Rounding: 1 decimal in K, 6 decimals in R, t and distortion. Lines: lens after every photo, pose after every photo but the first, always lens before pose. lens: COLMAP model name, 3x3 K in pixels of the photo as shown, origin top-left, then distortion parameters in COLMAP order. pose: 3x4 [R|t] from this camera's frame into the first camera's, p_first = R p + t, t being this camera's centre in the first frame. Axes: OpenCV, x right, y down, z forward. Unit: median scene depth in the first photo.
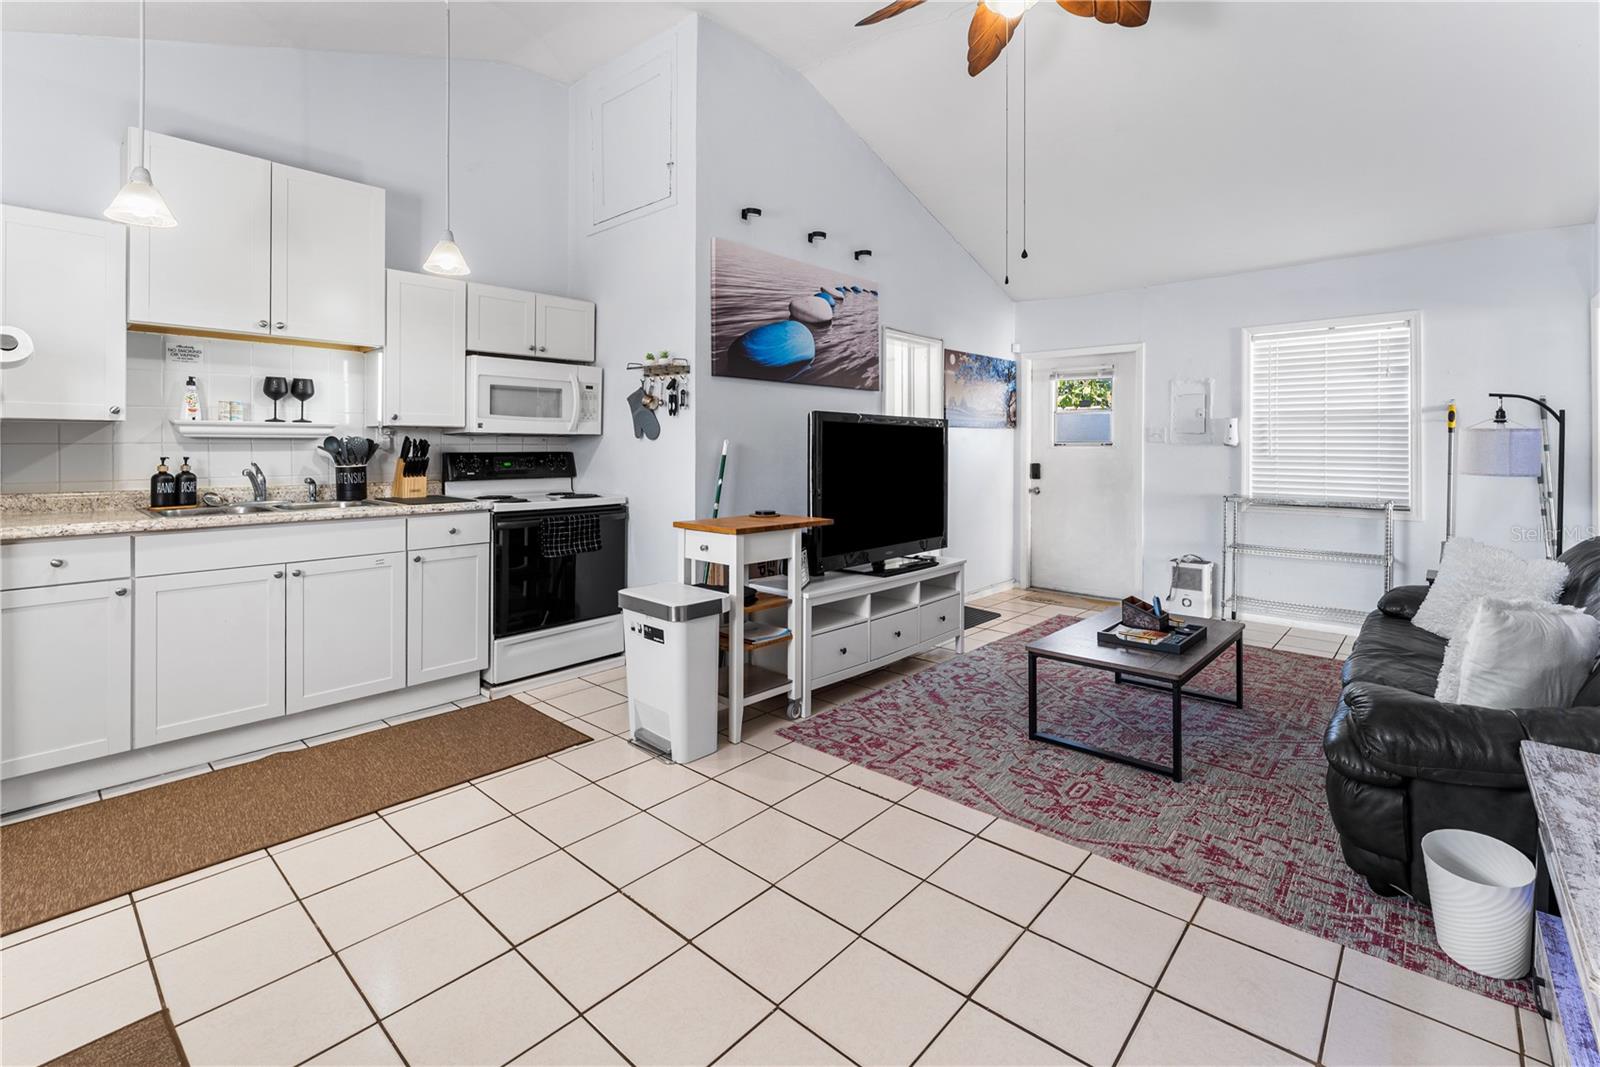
lens RADIAL K [[721.8, 0, 794.8], [0, 721.8, 437.0], [0, 0, 1]] dist [-0.001846, -0.000028]
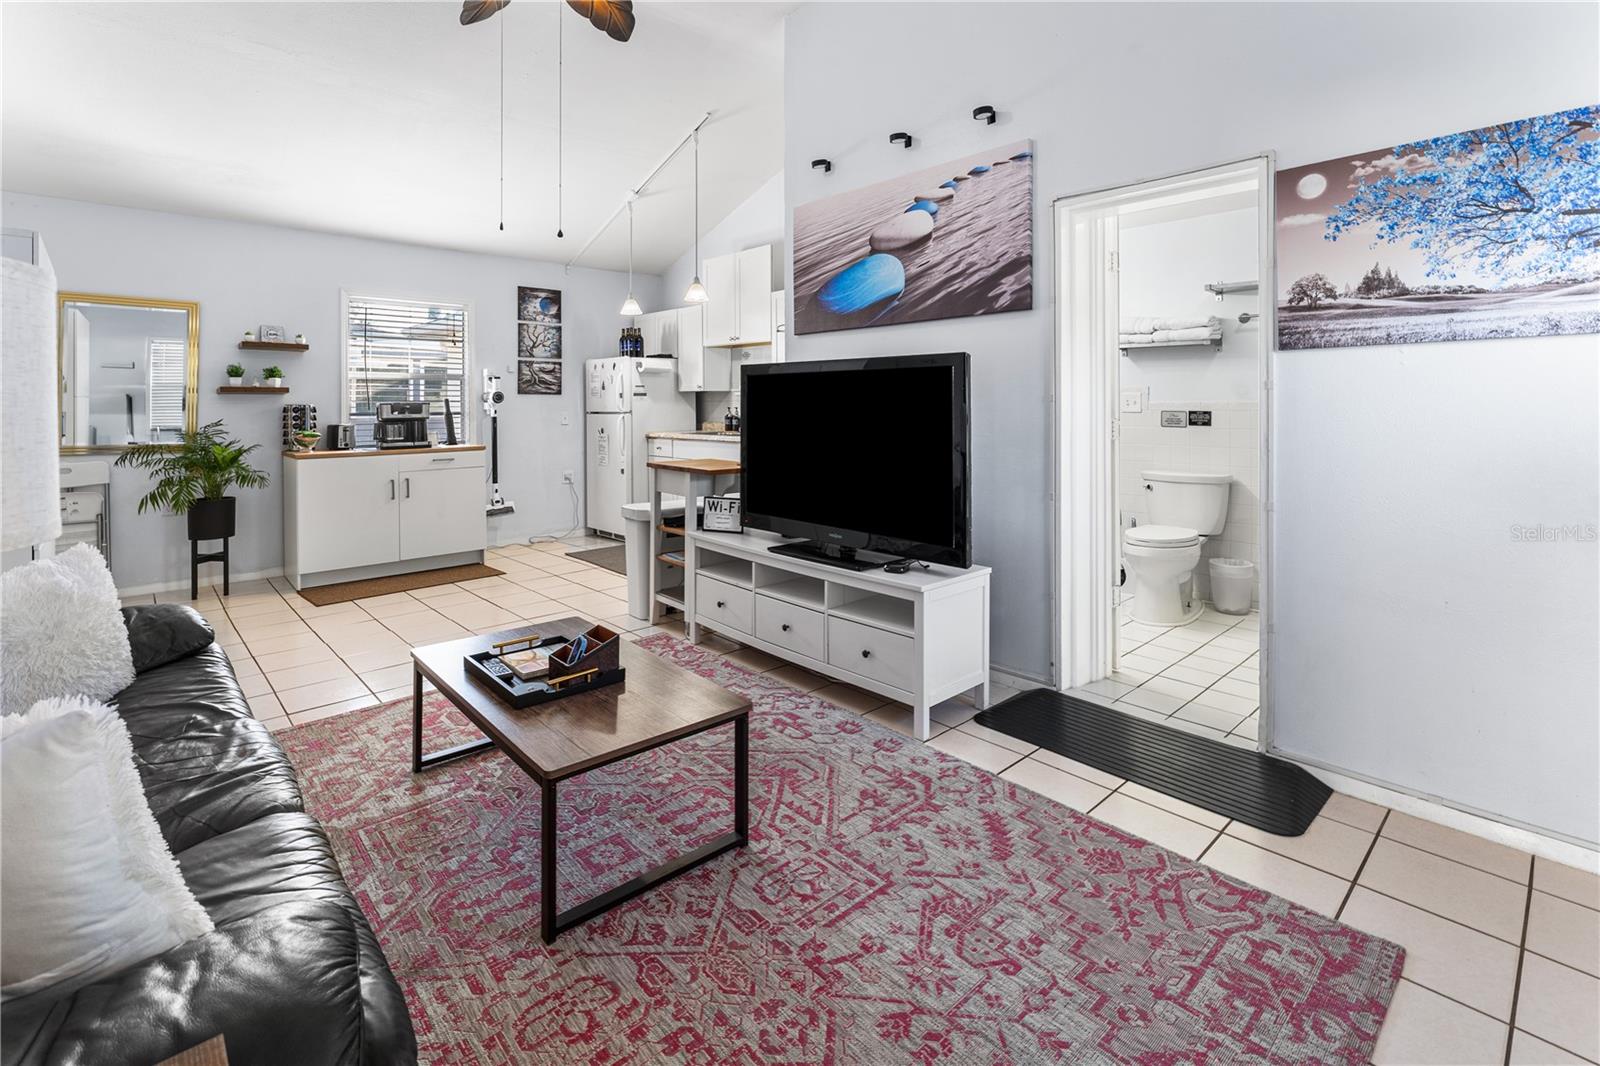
lens RADIAL K [[739.8, 0, 794.5], [0, 739.8, 404.6], [0, 0, 1]] dist [0.003173, 0.000013]
pose [[-0.089573, -0.000961, -0.995980, 1.028364], [0.014817, 0.999888, -0.002298, 0.022684], [0.995870, -0.014964, -0.089548, 1.132360]]
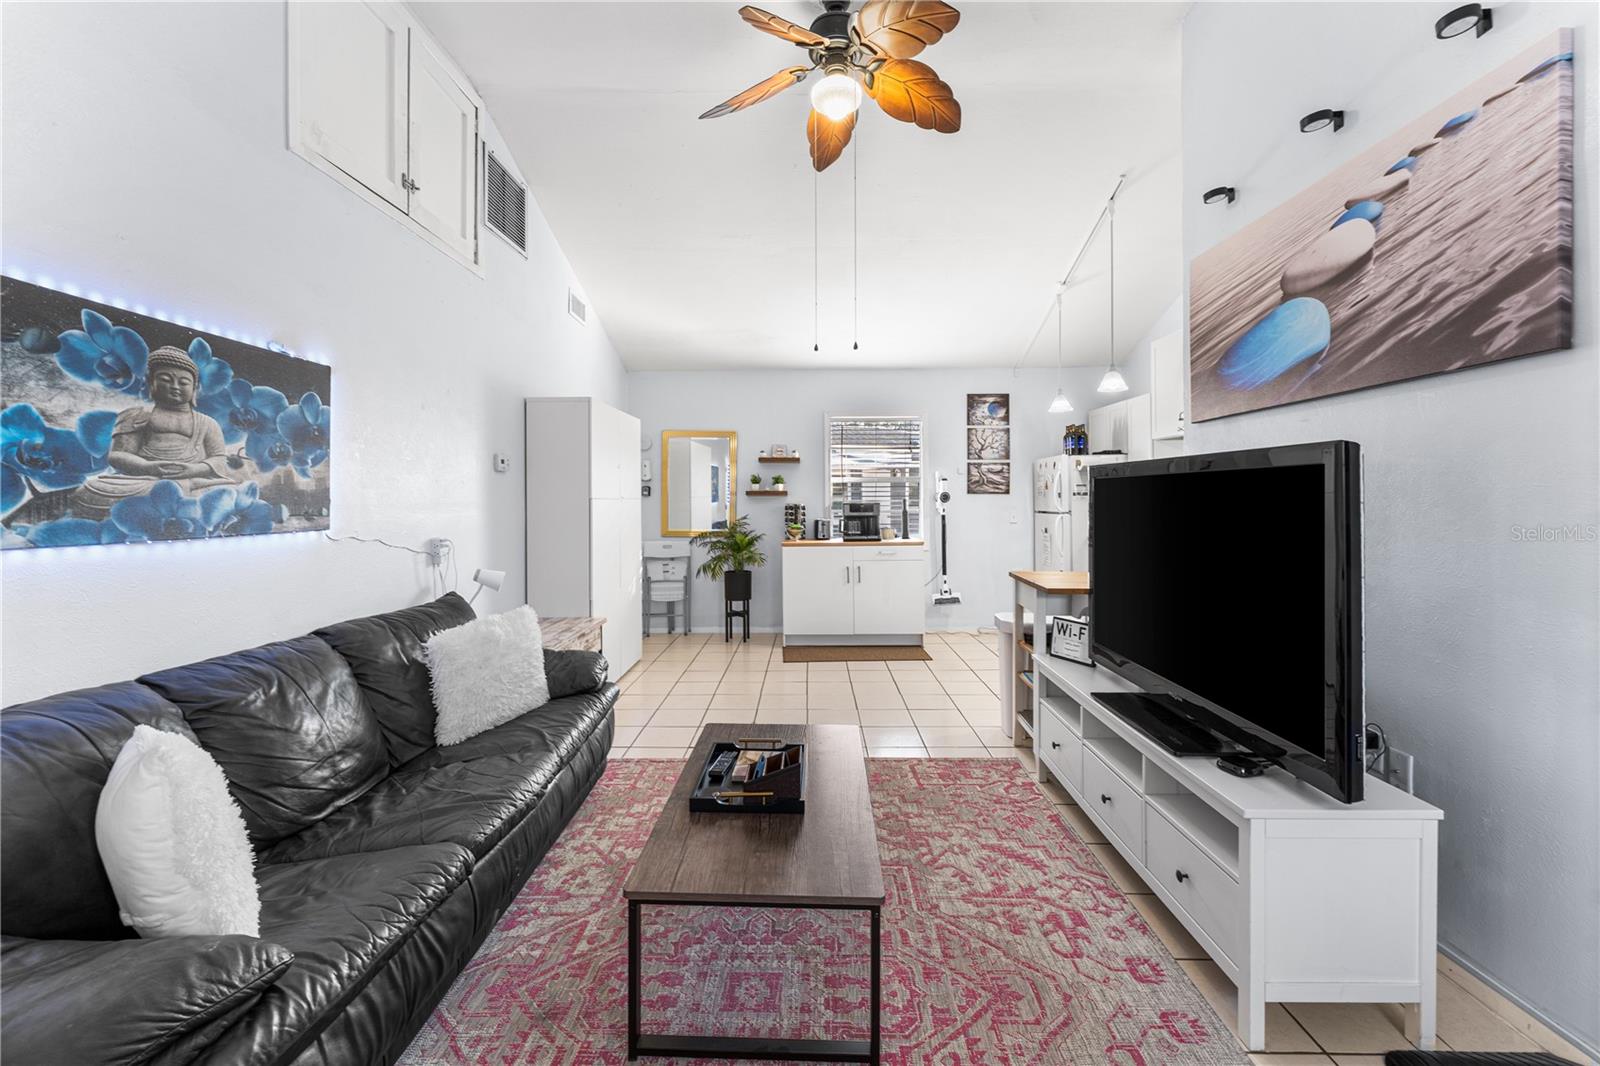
lens RADIAL K [[663.5, 0, 802.1], [0, 663.5, 499.3], [0, 0, 1]] dist [0.000009, -0.000349]
pose [[-0.751666, 0.002706, -0.659538, 0.774488], [0.010035, 0.999923, -0.007335, 0.005784], [0.659467, -0.012132, -0.751635, 1.324717]]
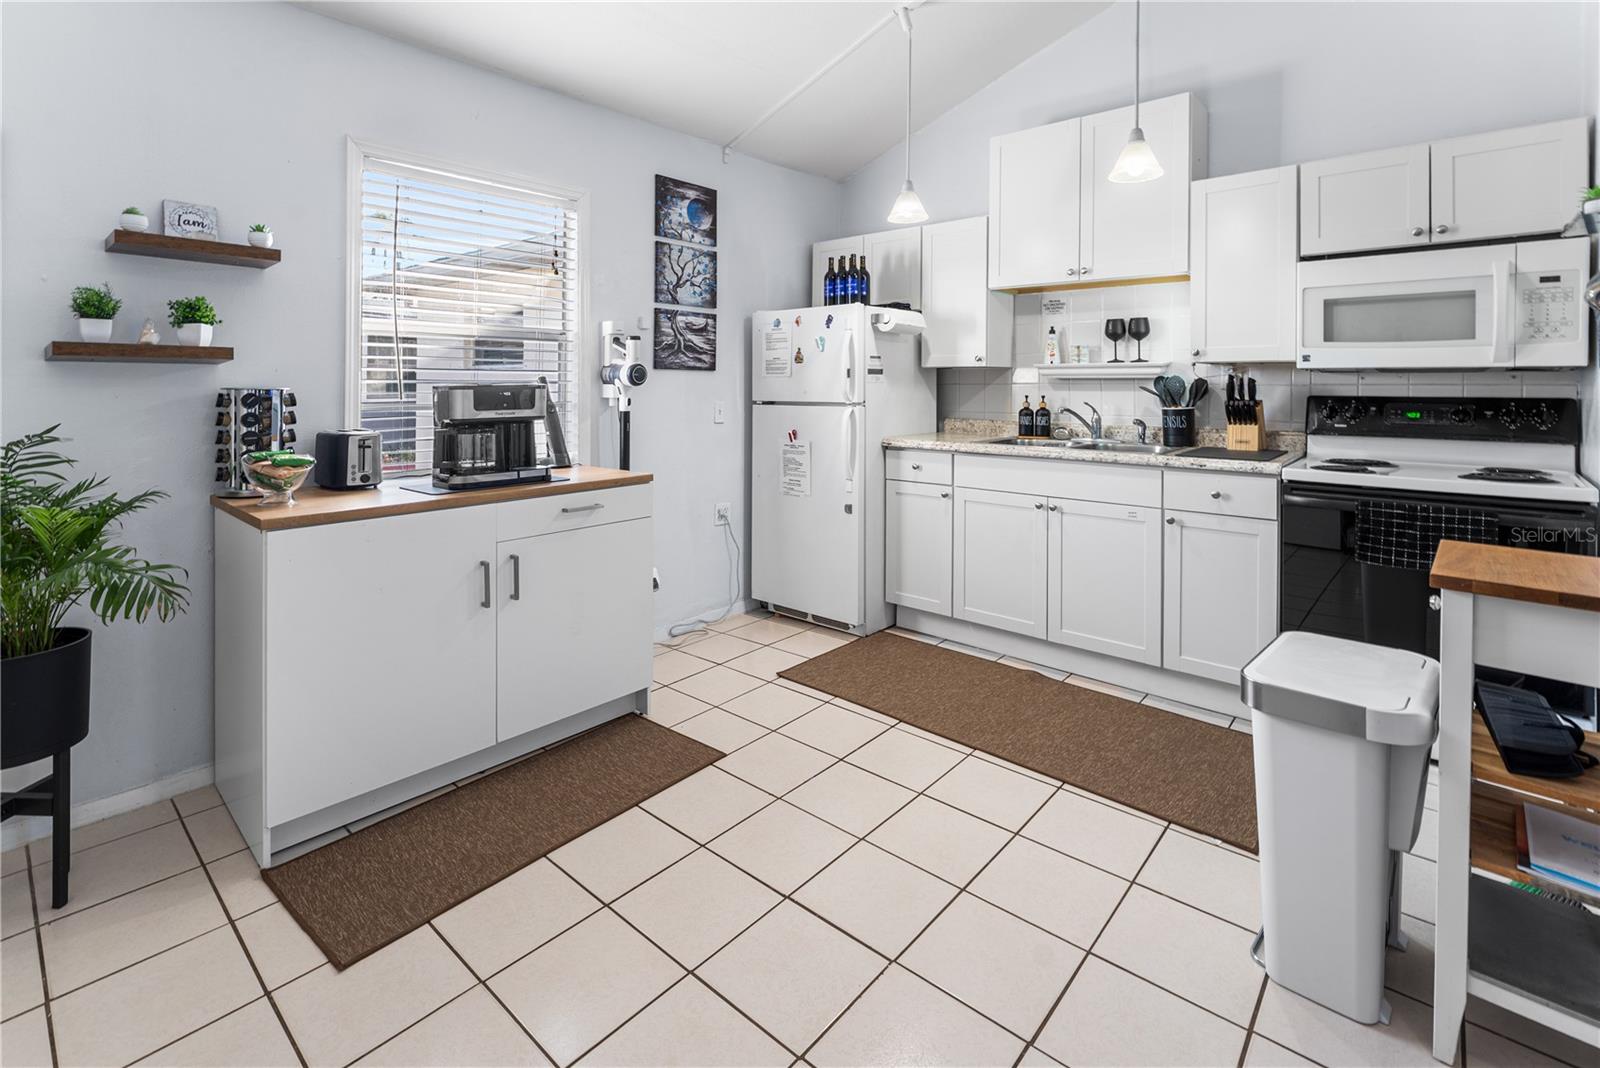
lens RADIAL K [[740.5, 0, 790.1], [0, 740.5, 378.9], [0, 0, 1]] dist [0.000253, -0.000136]
pose [[0.007859, -0.009151, -0.999927, 0.299109], [0.008451, 0.999923, -0.009085, 0.006768], [0.999933, -0.008379, 0.007936, 0.482415]]
